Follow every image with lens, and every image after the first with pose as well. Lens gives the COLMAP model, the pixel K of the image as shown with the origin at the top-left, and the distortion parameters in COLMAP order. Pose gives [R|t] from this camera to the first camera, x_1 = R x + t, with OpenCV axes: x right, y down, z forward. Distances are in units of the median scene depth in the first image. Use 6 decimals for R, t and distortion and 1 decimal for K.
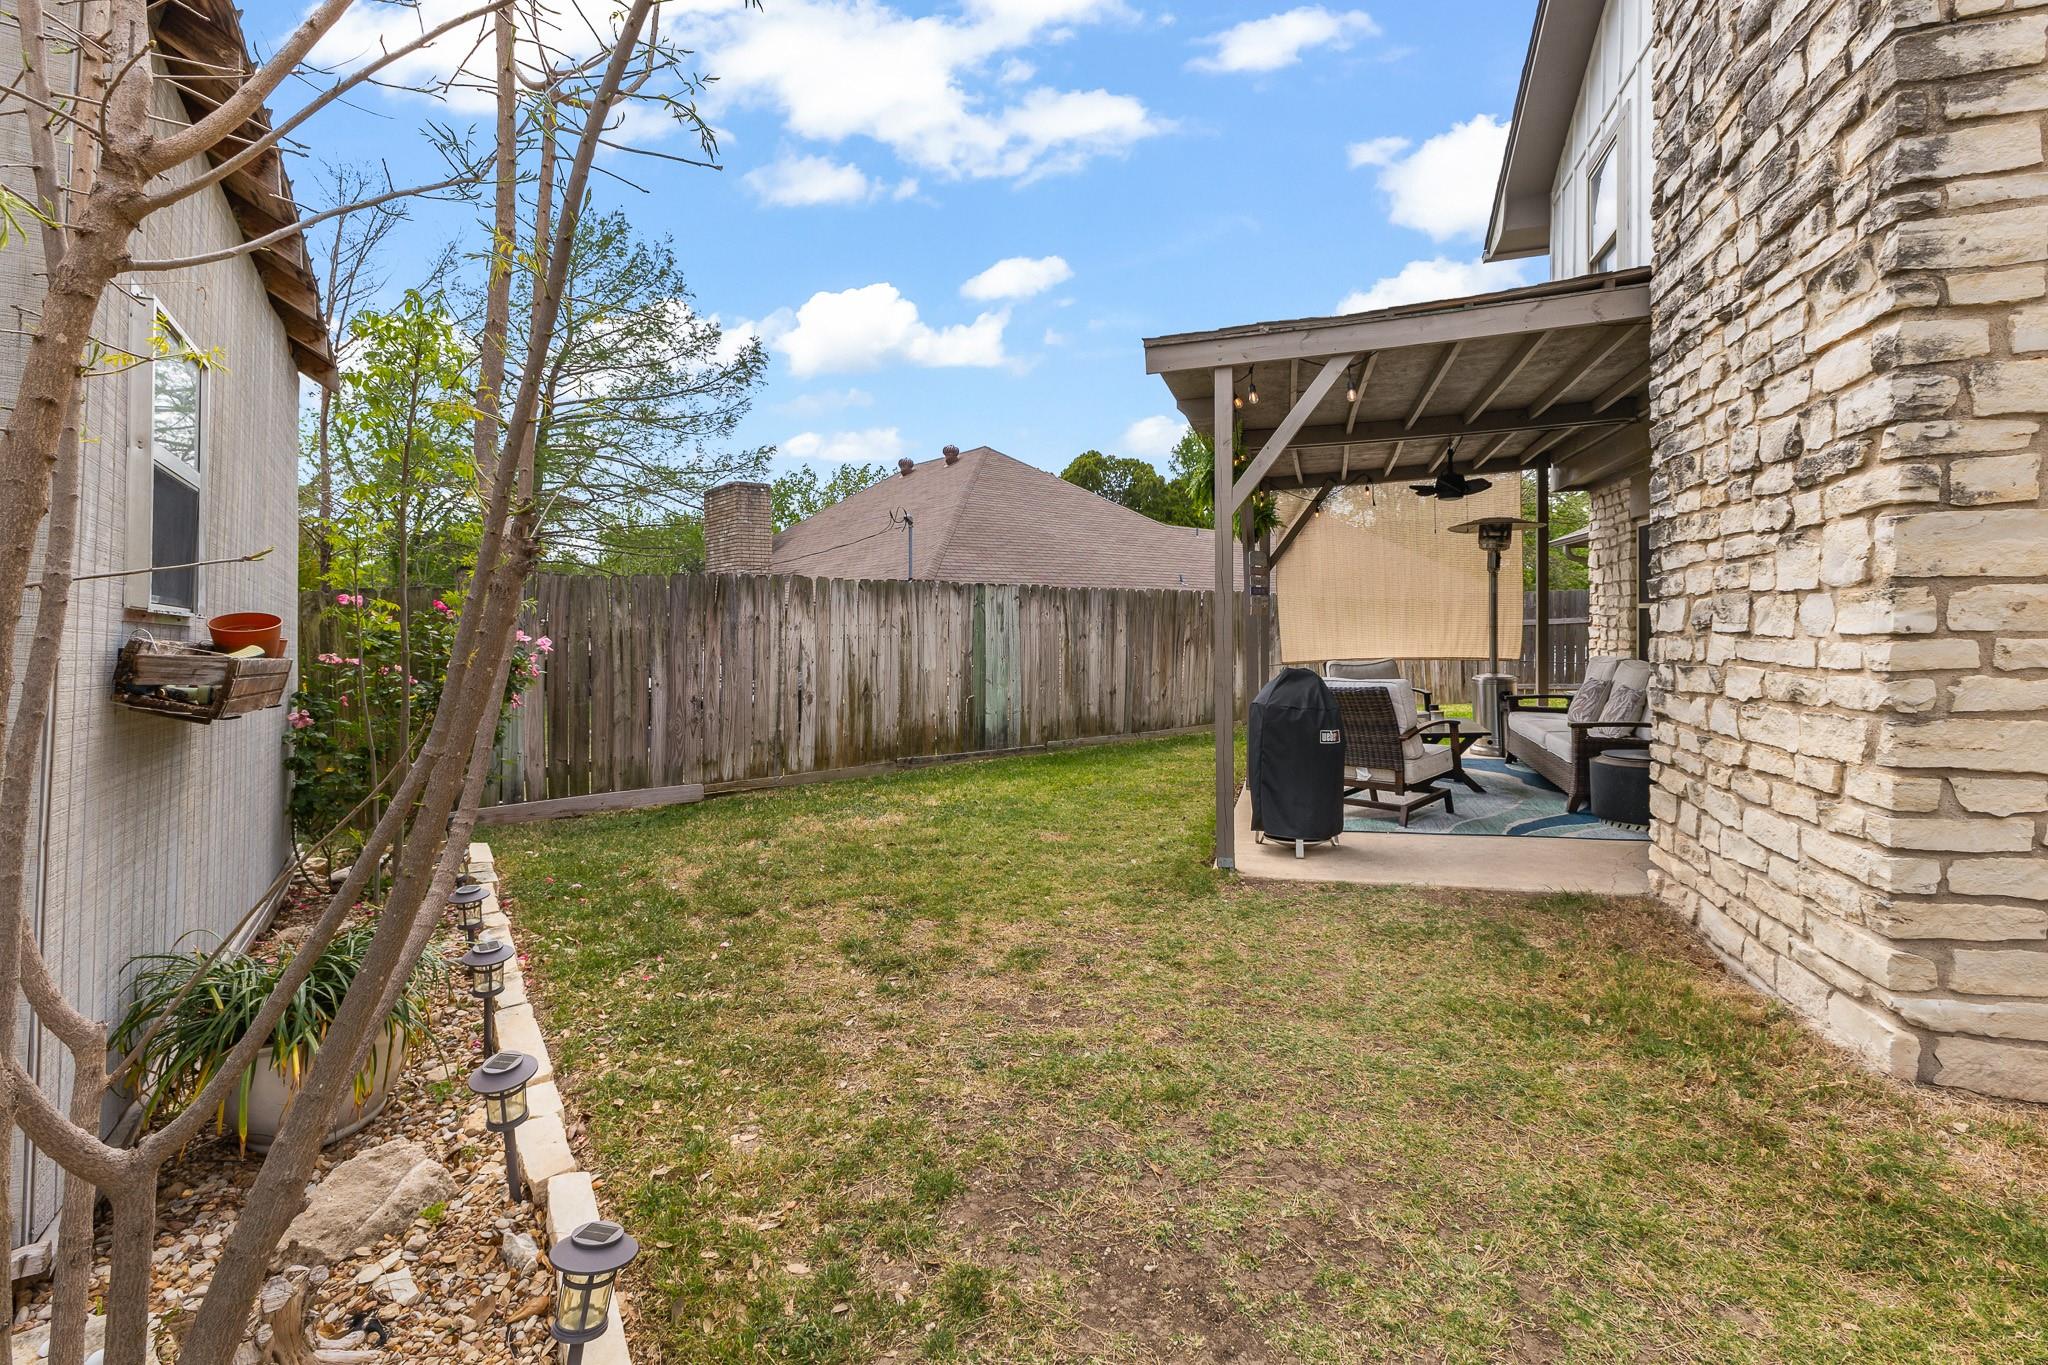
lens RADIAL K [[876.5, 0, 1022.1], [0, 876.5, 688.7], [0, 0, 1]] dist [0.001470, 0.000164]
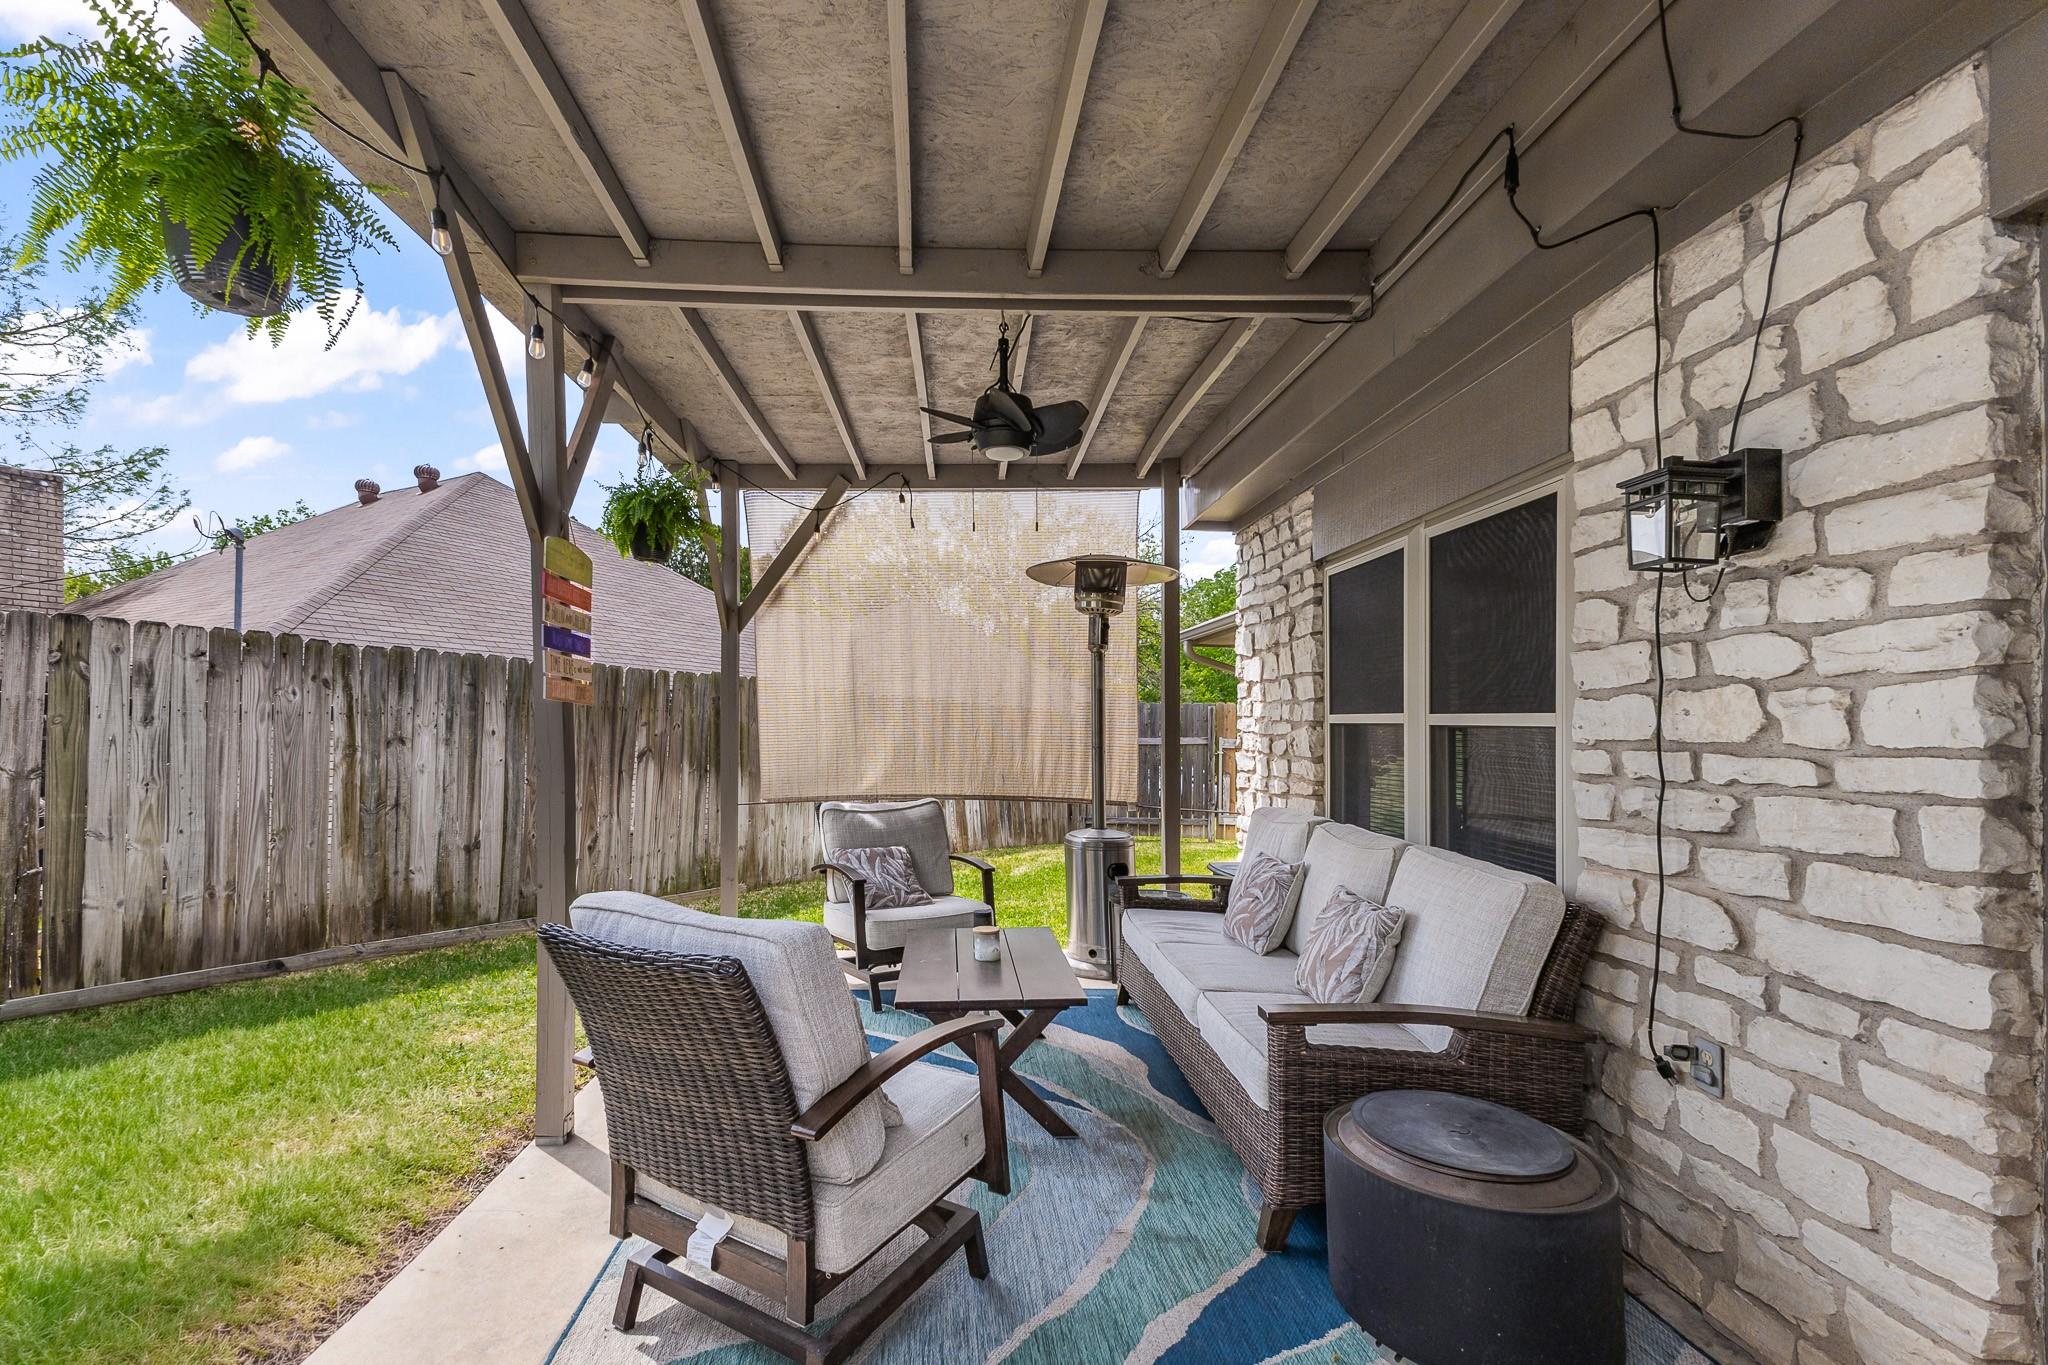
lens RADIAL K [[886.7, 0, 1023.6], [0, 886.7, 712.3], [0, 0, 1]] dist [-0.001090, -0.000054]
pose [[0.920750, 0.044349, 0.387625, 0.273281], [-0.007456, 0.995337, -0.096169, -0.038492], [-0.390083, 0.085657, 0.916787, 0.497039]]
